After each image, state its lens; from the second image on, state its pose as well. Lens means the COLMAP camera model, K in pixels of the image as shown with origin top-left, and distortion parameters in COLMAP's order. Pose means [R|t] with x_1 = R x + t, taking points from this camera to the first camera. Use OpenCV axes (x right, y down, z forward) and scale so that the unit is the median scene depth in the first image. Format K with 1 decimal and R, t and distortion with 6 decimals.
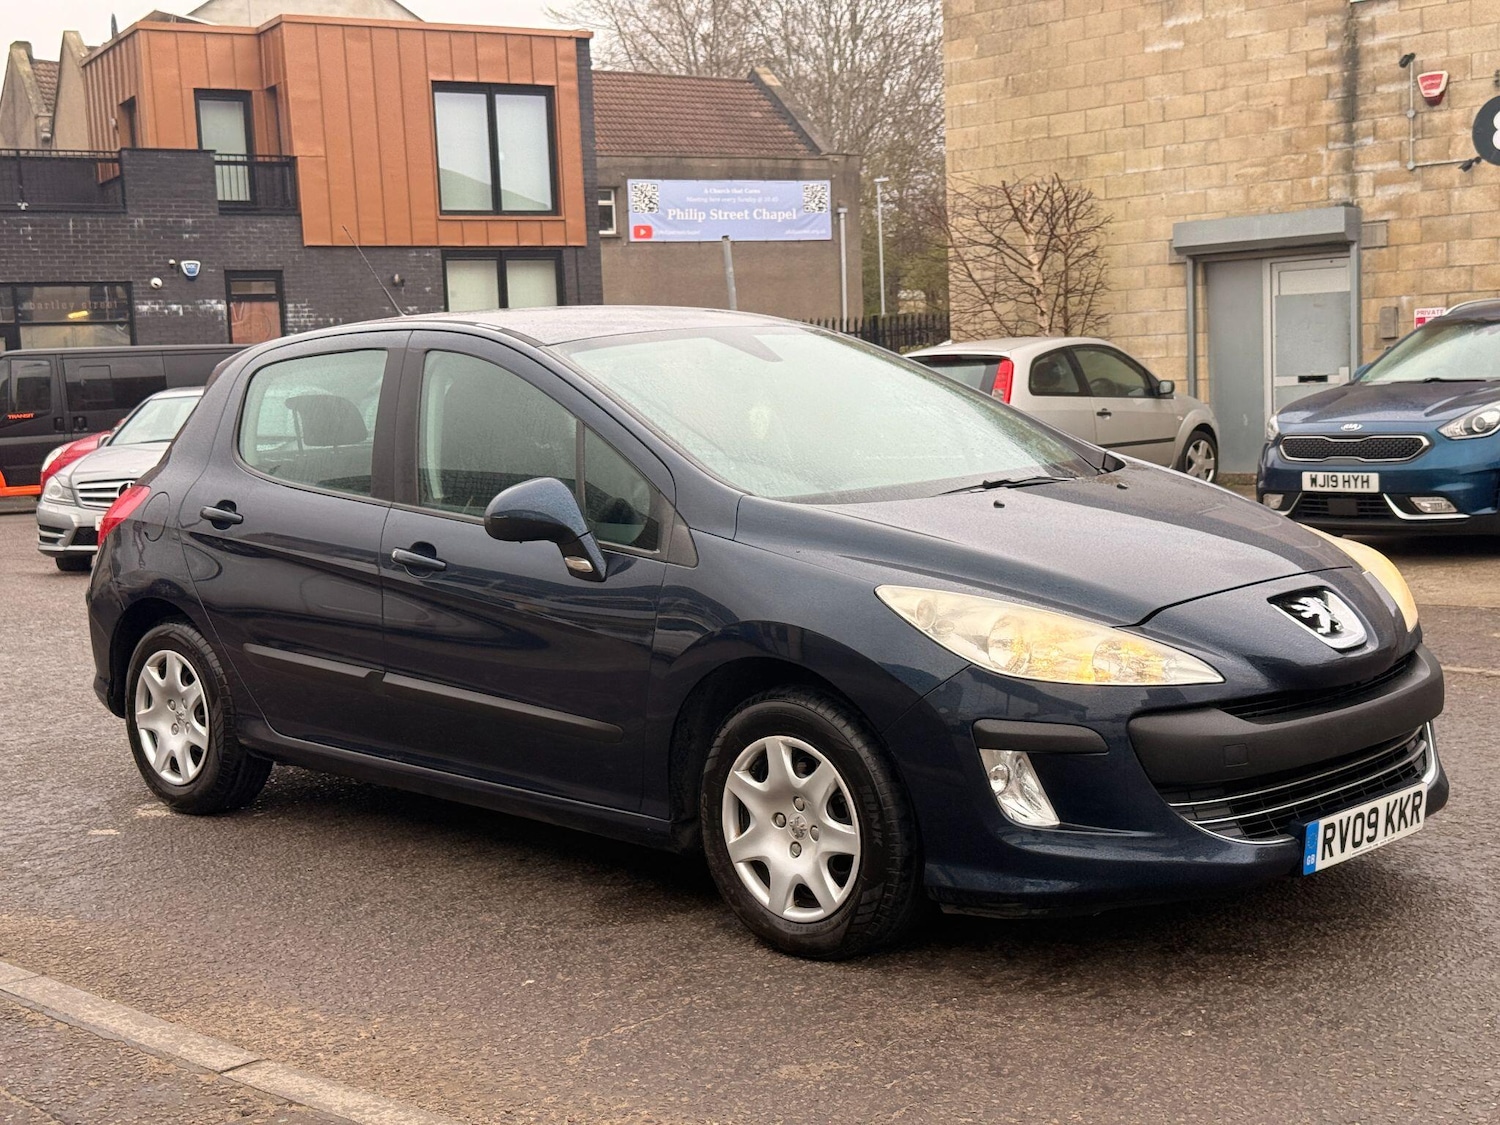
lens RADIAL K [[2108.9, 0, 708.8], [0, 2108.9, 577.8], [0, 0, 1]] dist [0.091787, 0.000000]
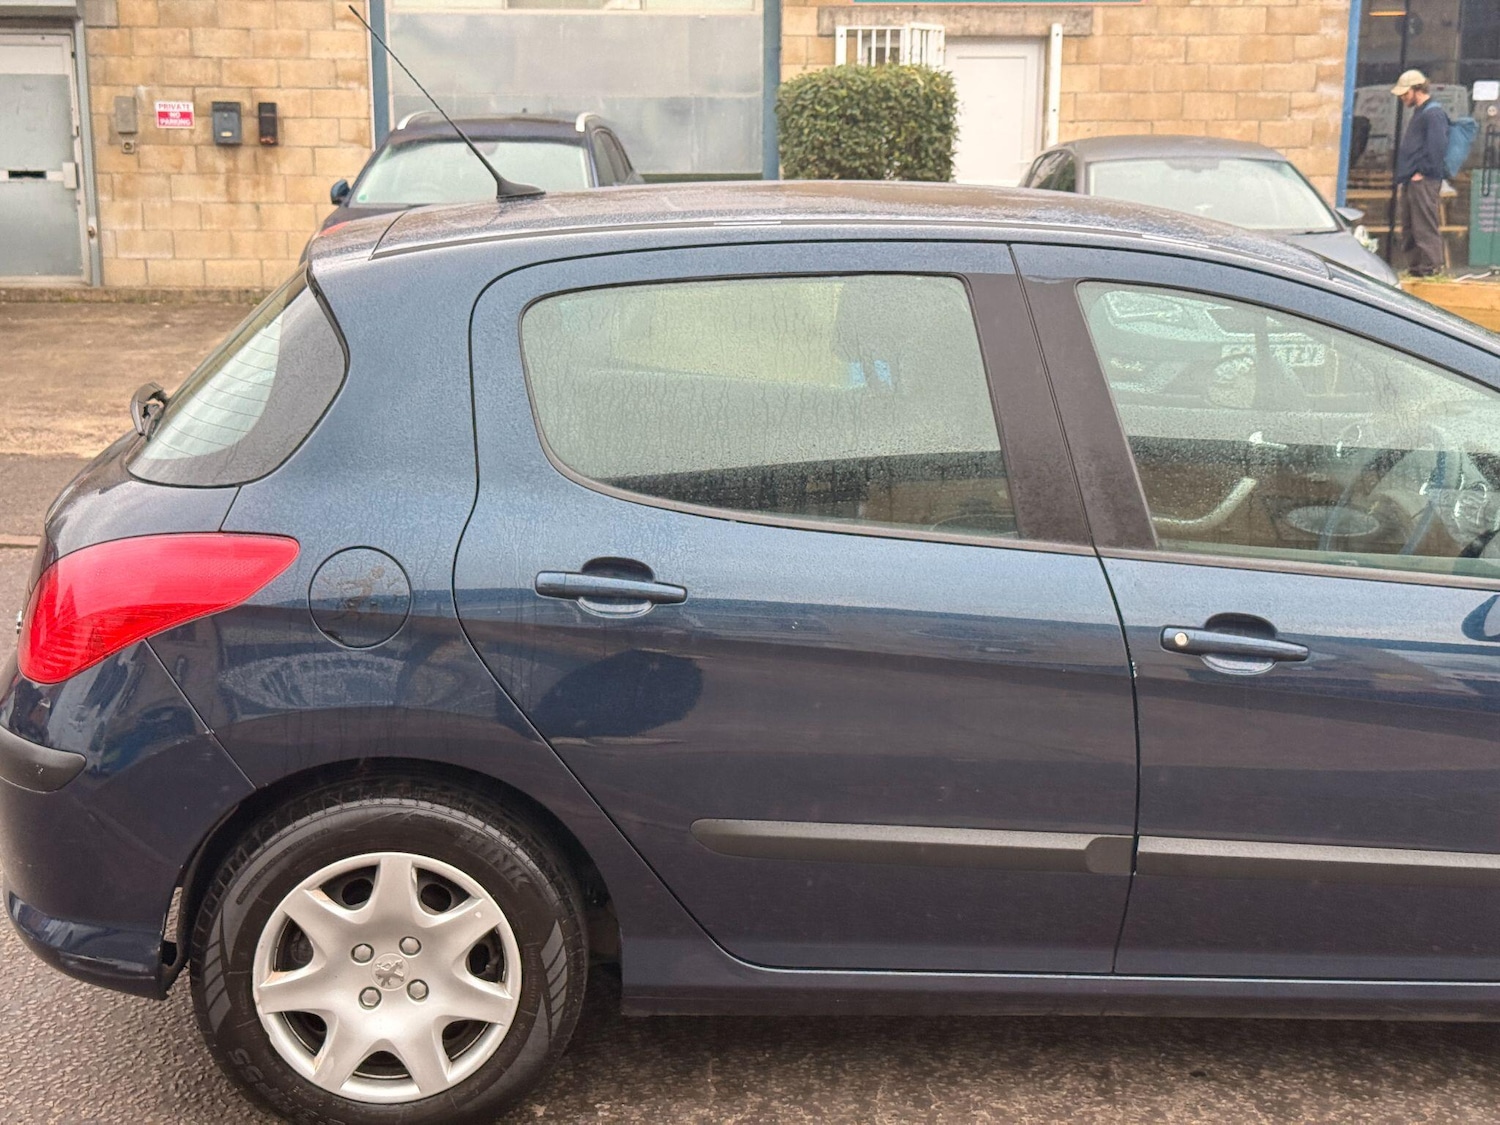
lens RADIAL K [[2108.9, 0, 743.9], [0, 2108.9, 569.4], [0, 0, 1]] dist [0.091787, 0.000000]
pose [[0.662283, -0.121020, 0.739416, -0.200489], [0.041762, 0.991298, 0.124840, -0.032972], [-0.748089, -0.051800, 0.661573, 0.213295]]
